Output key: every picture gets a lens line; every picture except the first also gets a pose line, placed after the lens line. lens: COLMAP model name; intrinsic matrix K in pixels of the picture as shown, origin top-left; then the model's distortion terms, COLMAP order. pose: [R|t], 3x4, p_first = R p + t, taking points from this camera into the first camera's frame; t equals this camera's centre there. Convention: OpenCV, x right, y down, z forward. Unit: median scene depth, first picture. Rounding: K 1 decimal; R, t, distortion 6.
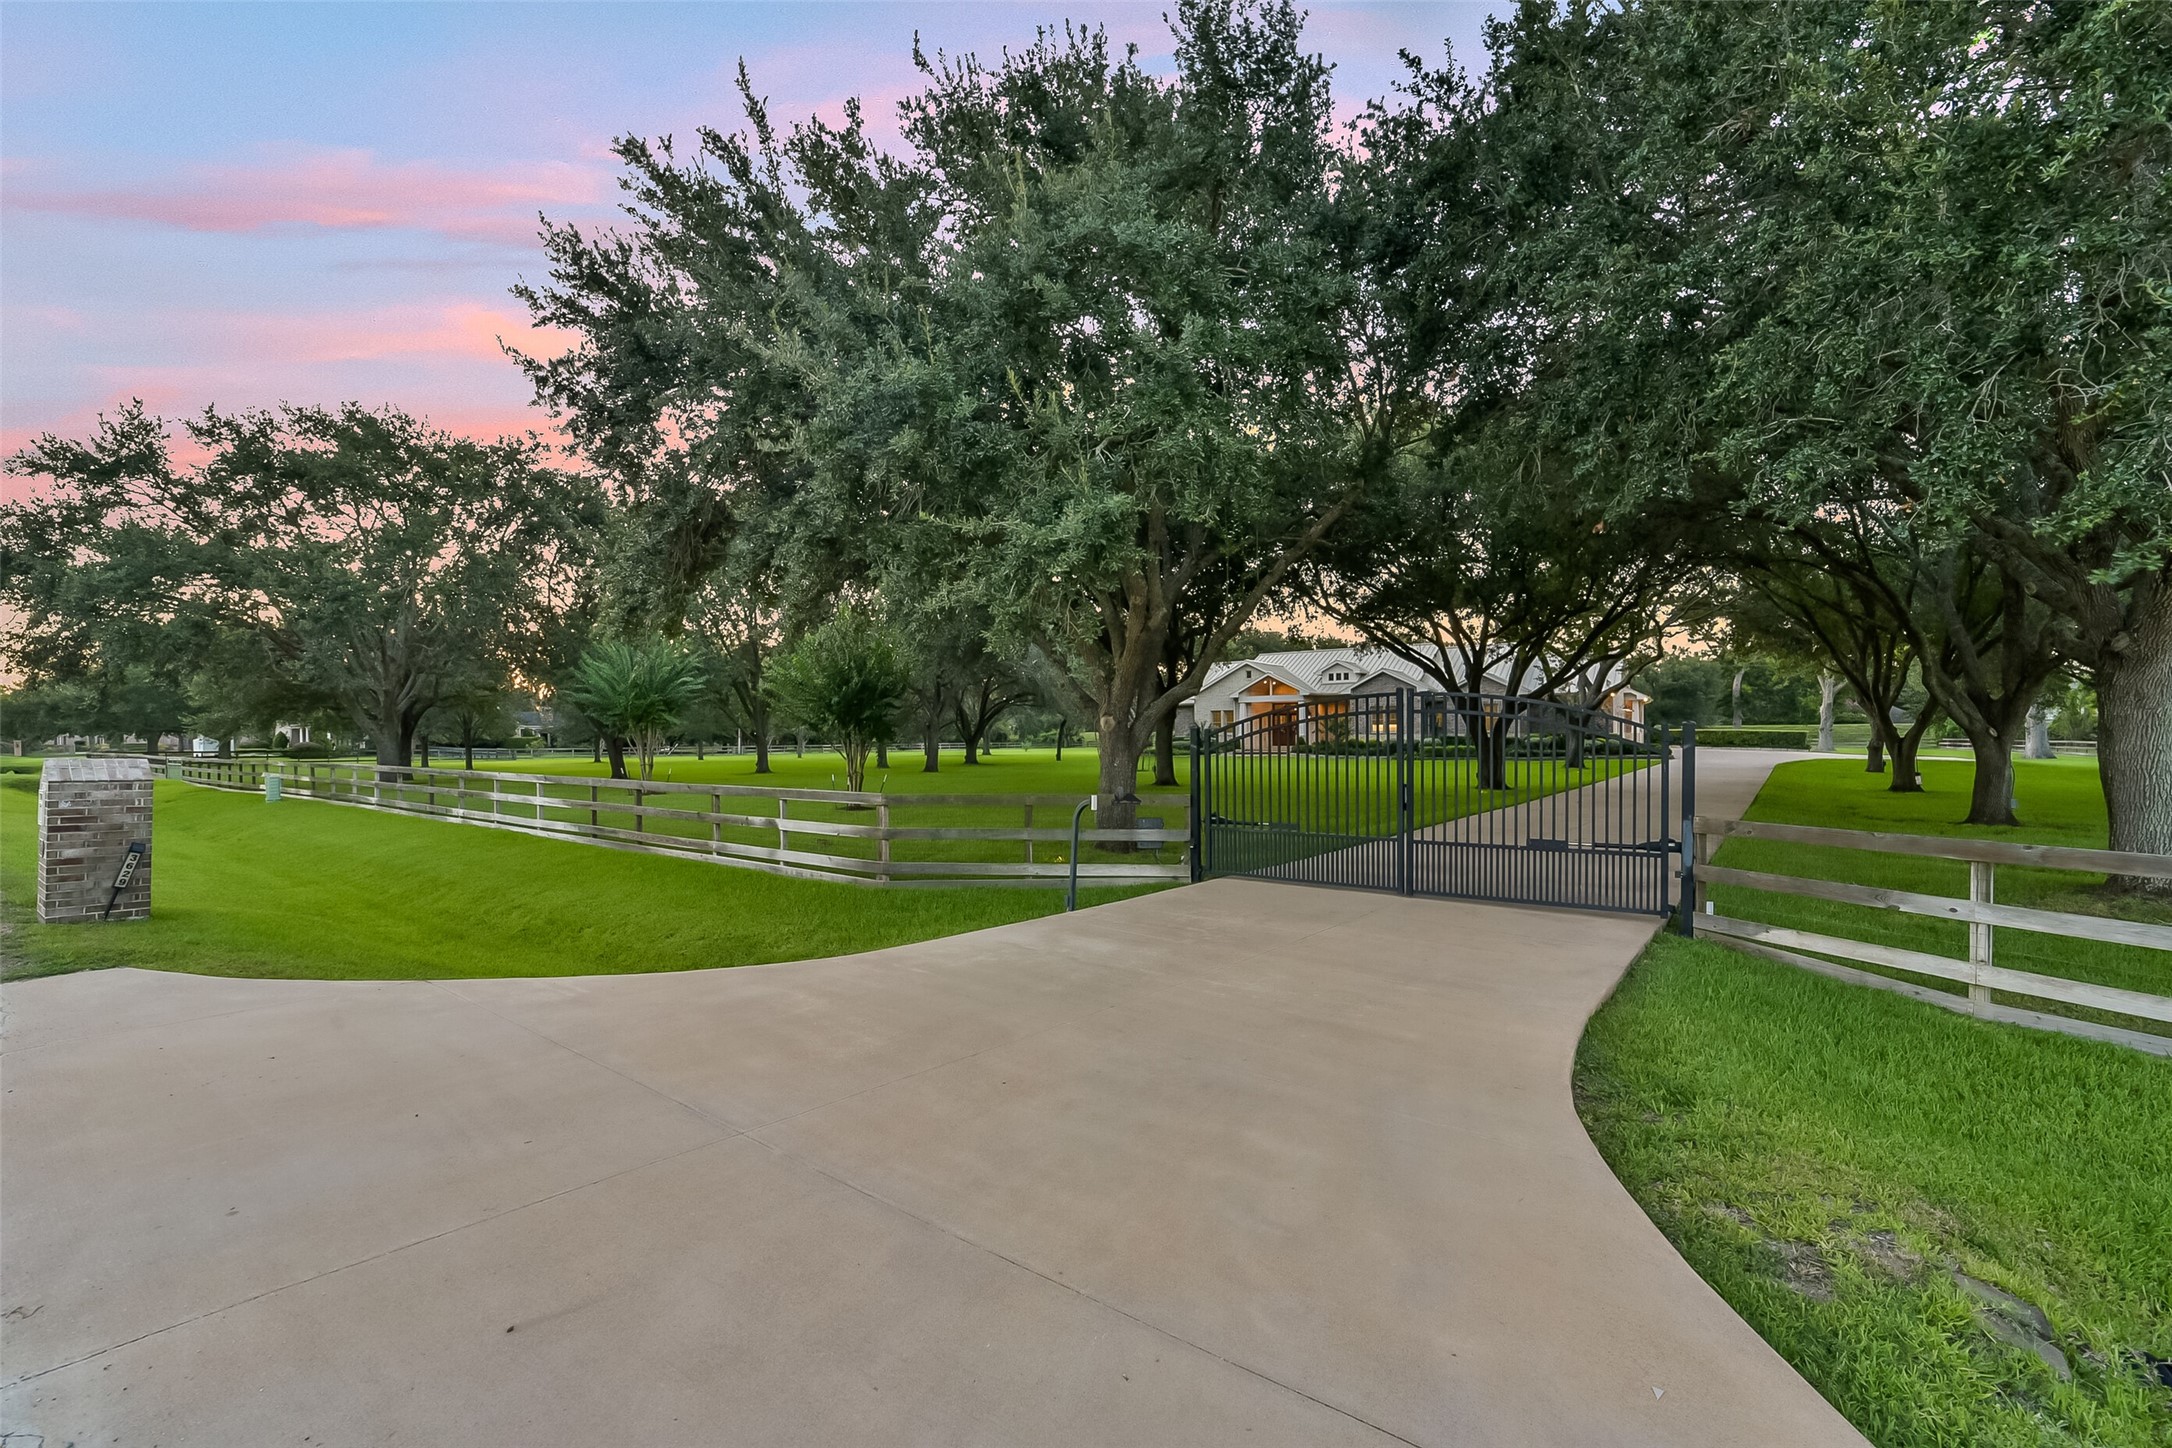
lens RADIAL K [[900.8, 0, 1075.9], [0, 900.8, 735.0], [0, 0, 1]] dist [-0.000216, -0.000096]
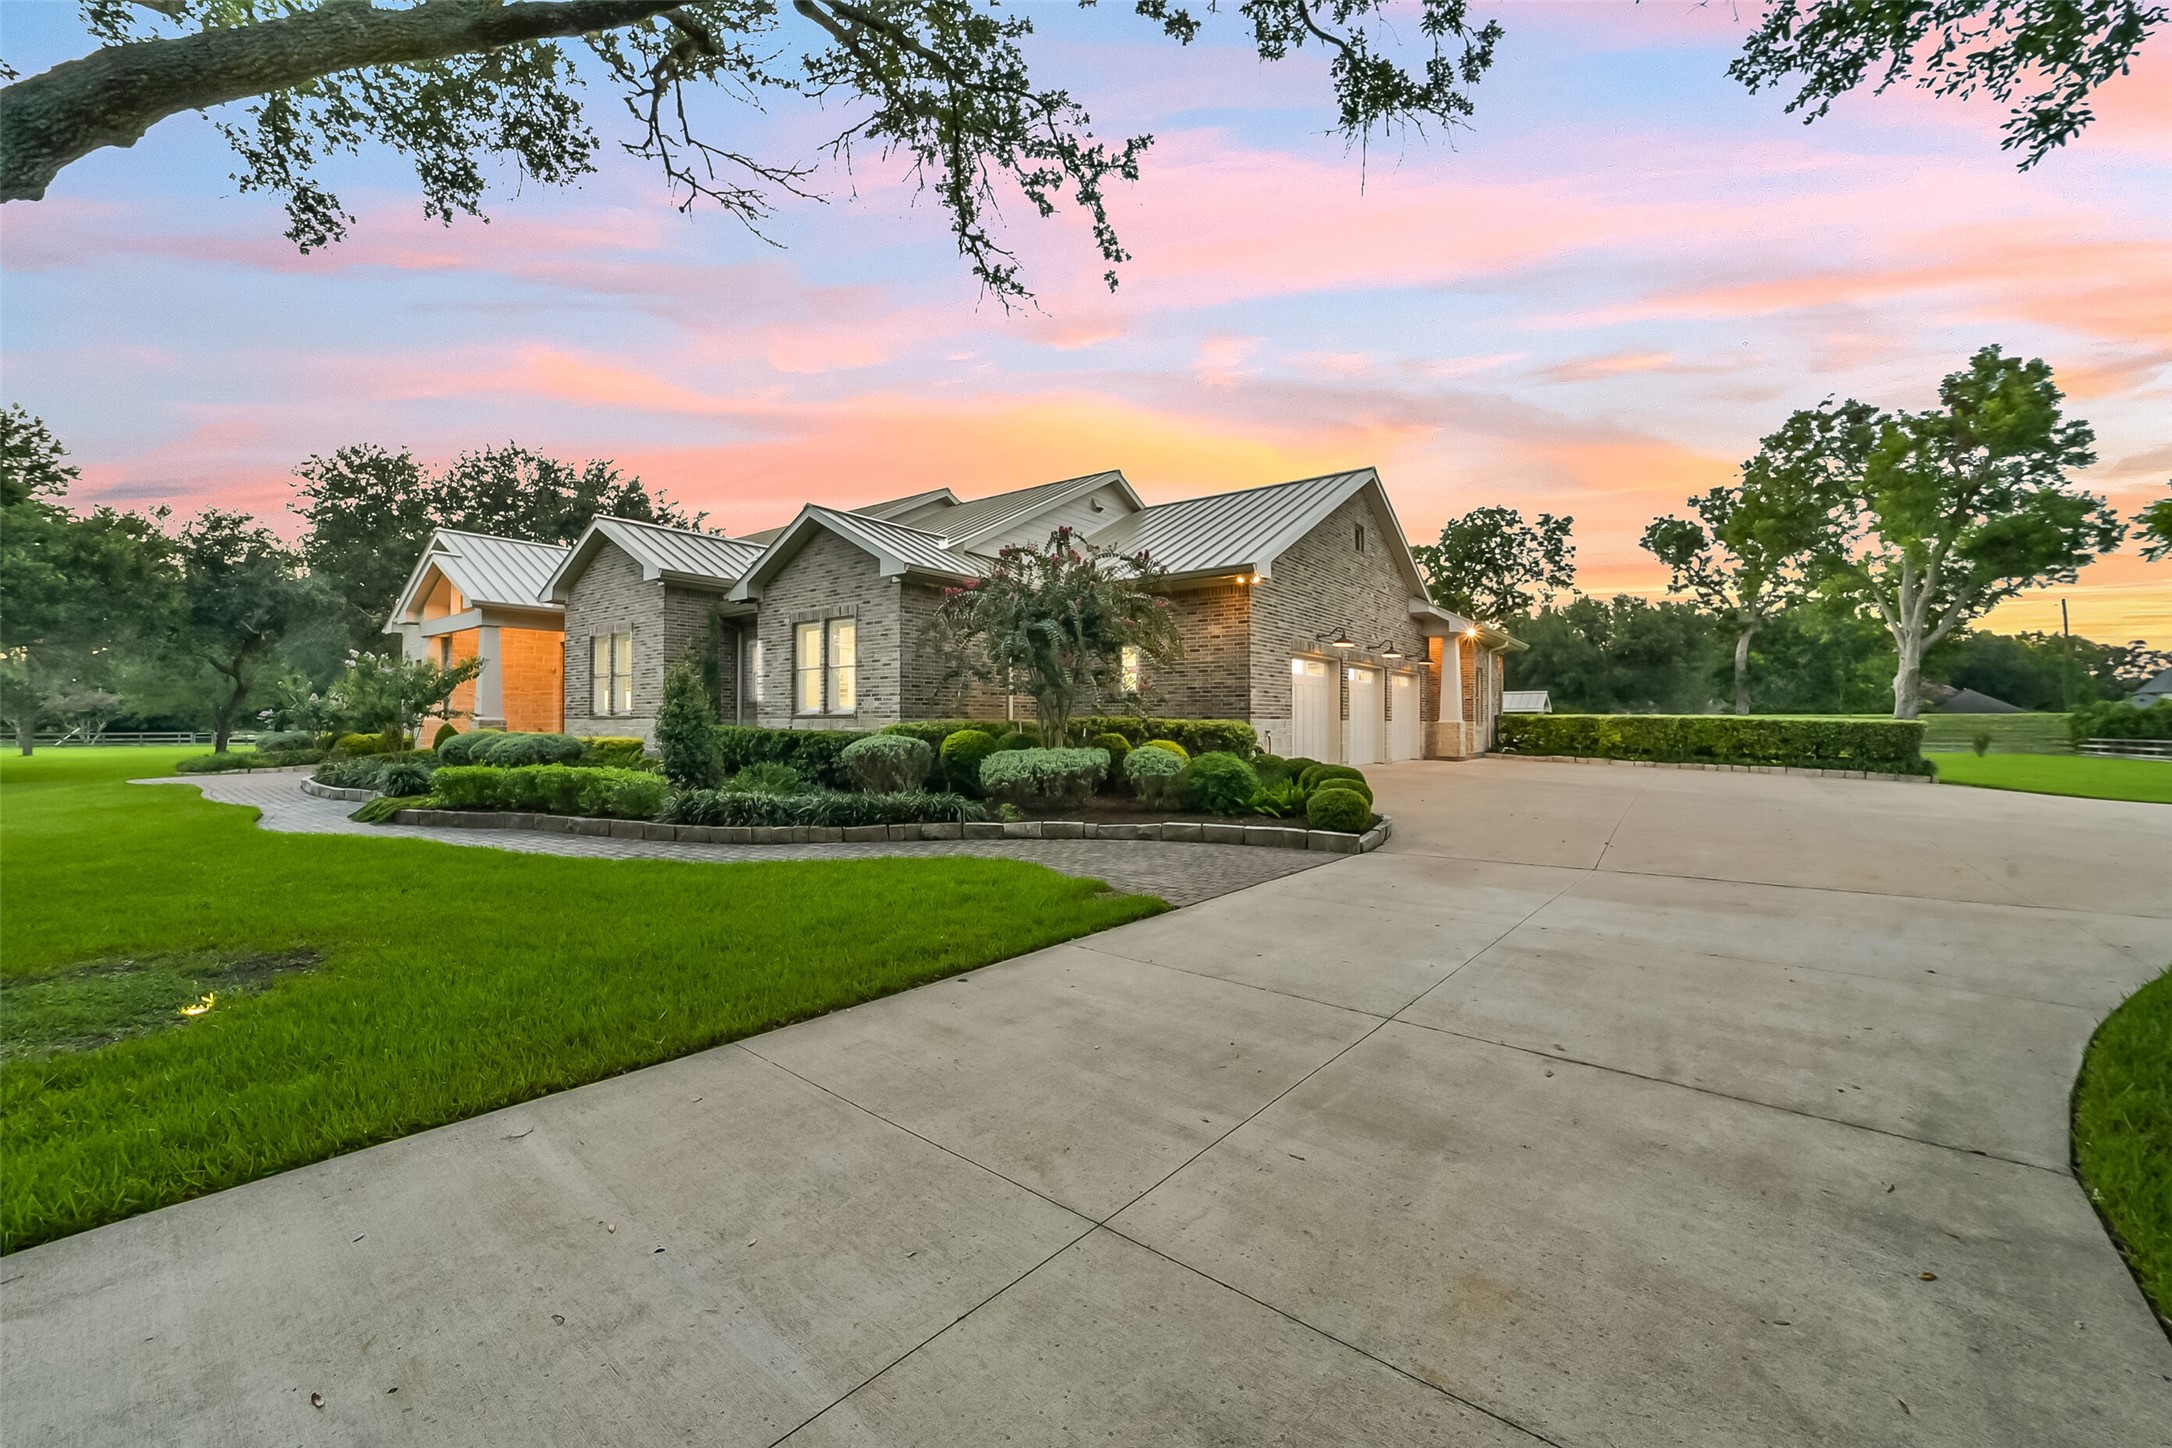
lens RADIAL K [[900.8, 0, 1075.9], [0, 900.8, 735.0], [0, 0, 1]] dist [-0.000216, -0.000096]
pose [[0.999946, 0.003037, -0.009957, 0.482233], [-0.002955, 0.999962, 0.008203, -0.000549], [0.009981, -0.008173, 0.999917, 0.639801]]
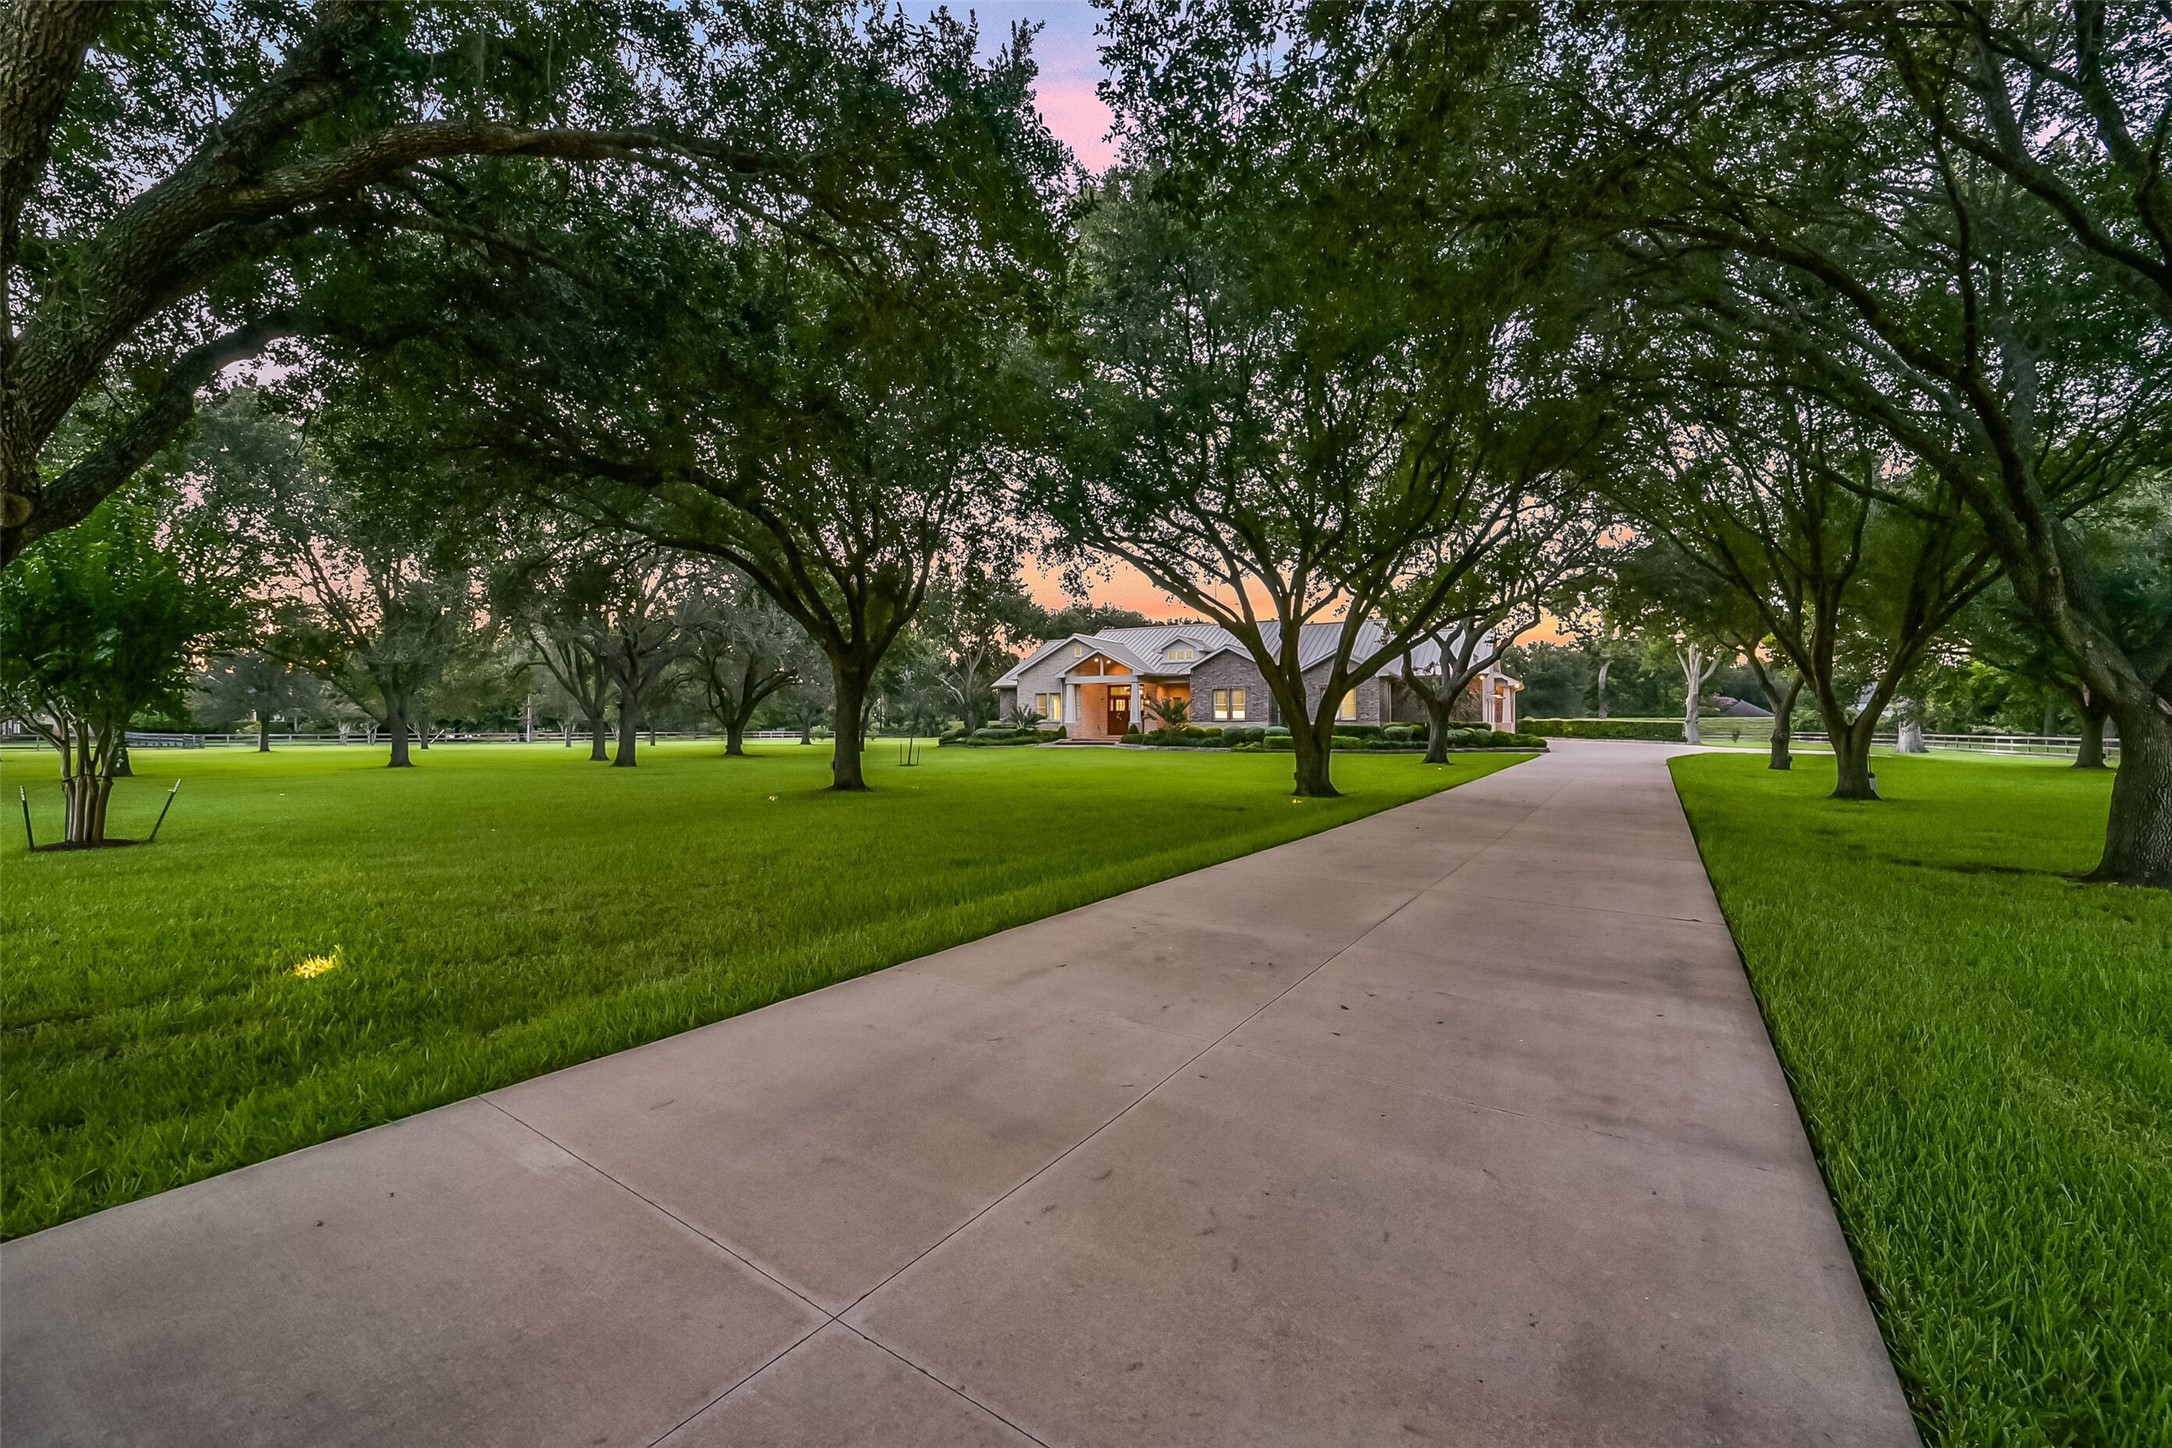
lens RADIAL K [[881.1, 0, 1086.0], [0, 881.1, 724.0], [0, 0, 1]] dist [-0.000282, -0.000020]
pose [[0.993792, 0.006127, 0.111086, 0.112777], [-0.005867, 0.999979, -0.002666, 0.003681], [-0.111100, 0.001998, 0.993807, 0.182651]]
